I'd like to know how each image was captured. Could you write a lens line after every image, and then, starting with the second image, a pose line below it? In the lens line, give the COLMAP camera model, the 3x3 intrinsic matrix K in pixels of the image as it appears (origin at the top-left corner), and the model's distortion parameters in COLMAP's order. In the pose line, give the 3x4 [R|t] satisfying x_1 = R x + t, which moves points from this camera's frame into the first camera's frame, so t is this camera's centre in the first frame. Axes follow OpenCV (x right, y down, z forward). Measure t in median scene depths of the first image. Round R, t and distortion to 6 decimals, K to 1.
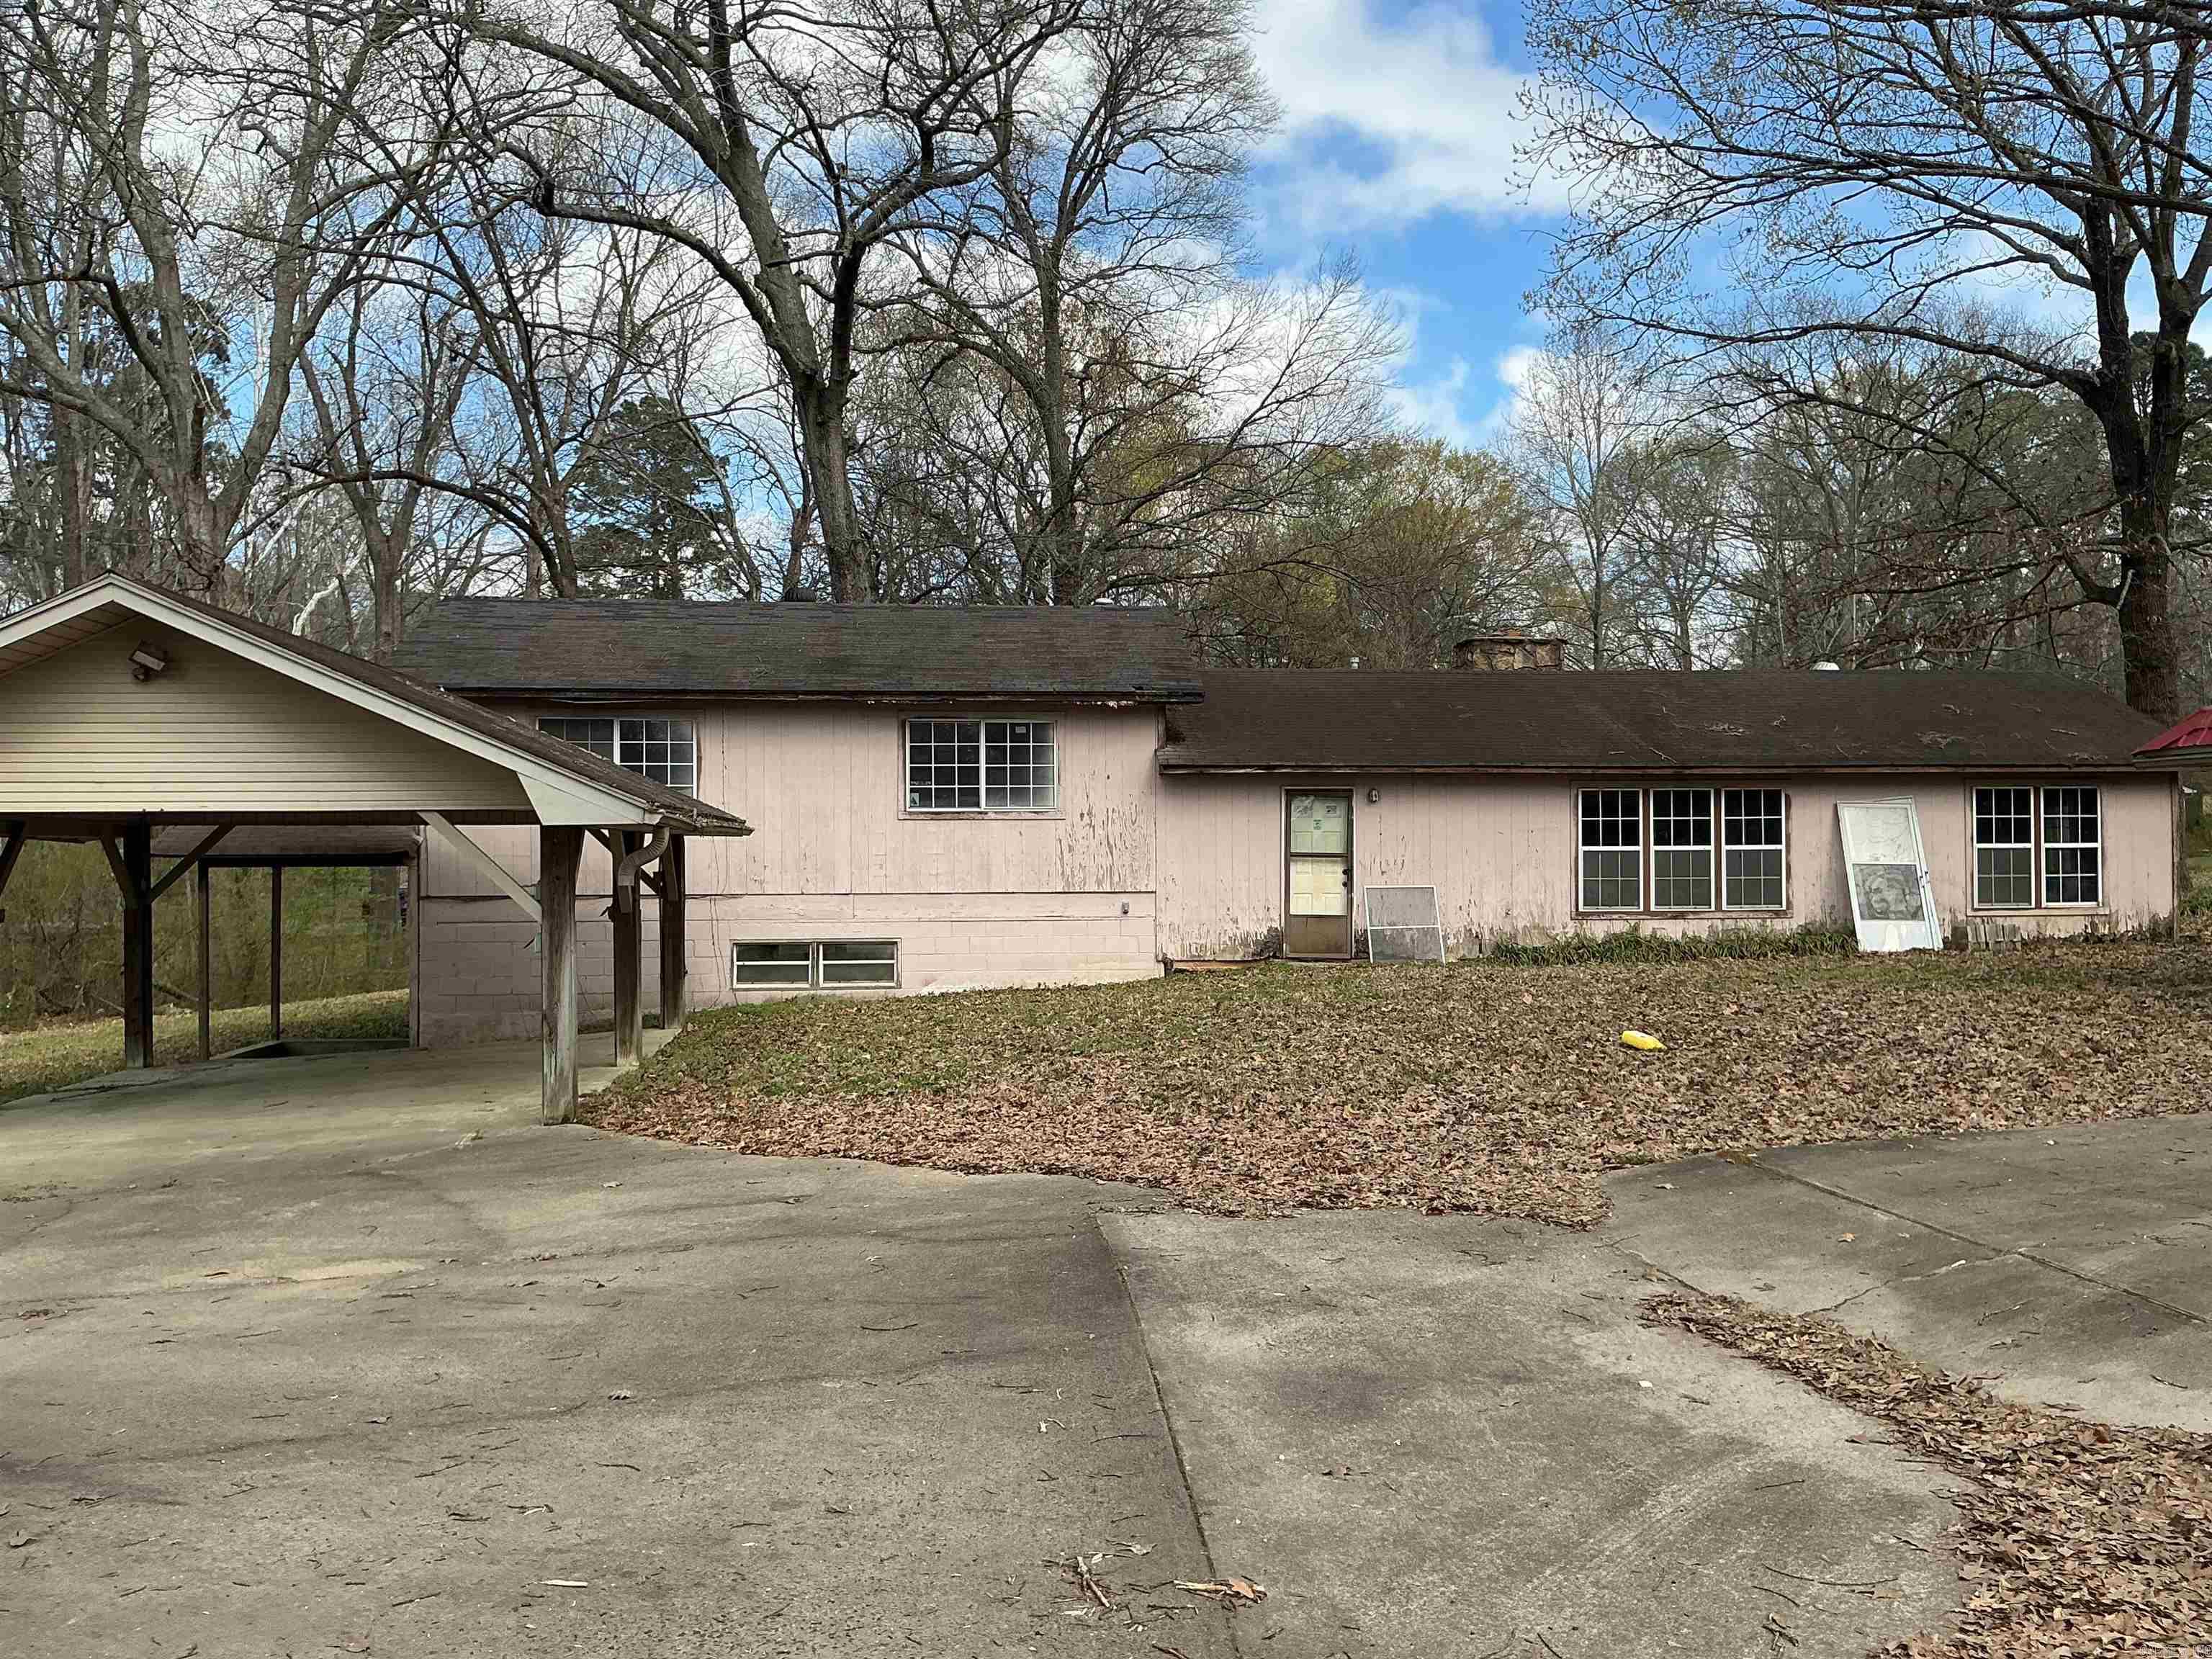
lens RADIAL K [[1823.1, 0, 1106.0], [0, 1823.1, 829.5], [0, 0, 1]] dist [0.140299, -0.284600]
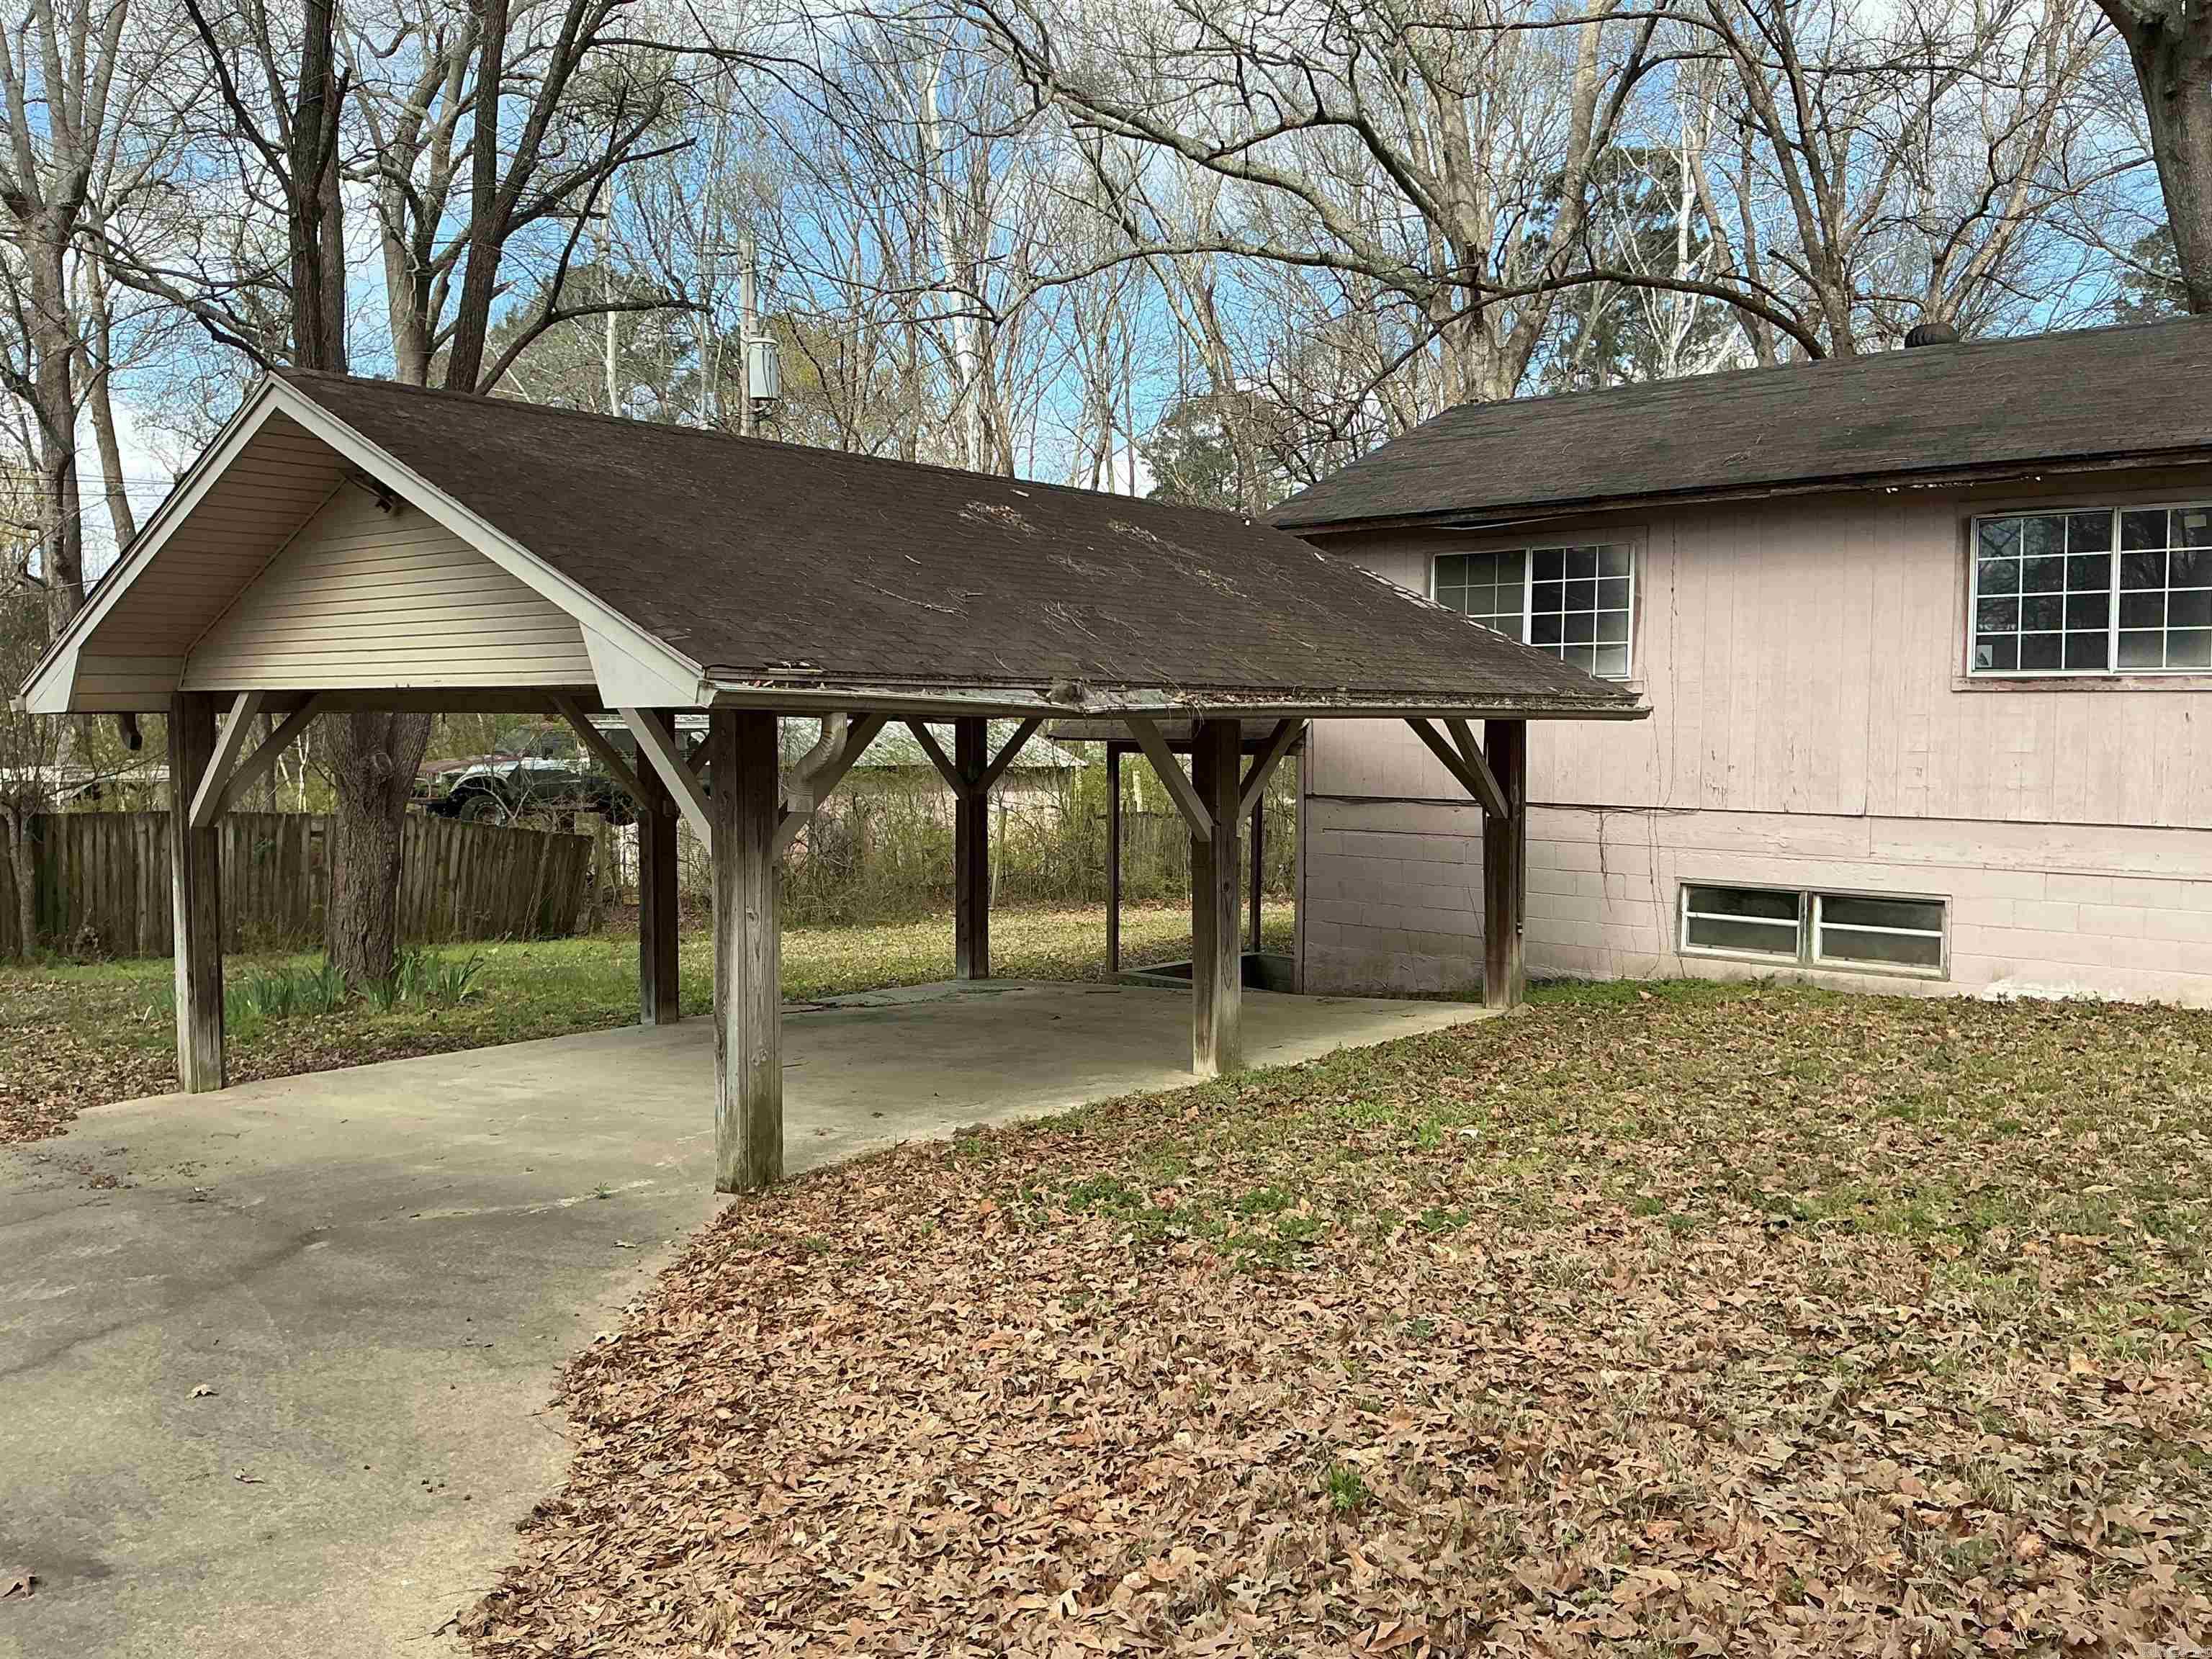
lens RADIAL K [[1823.1, 0, 1106.0], [0, 1823.1, 829.5], [0, 0, 1]] dist [0.140299, -0.284600]
pose [[0.675352, 0.051136, -0.735720, 0.139557], [0.000007, 0.997593, 0.069344, -0.002655], [0.737495, -0.046837, 0.673726, 0.404988]]
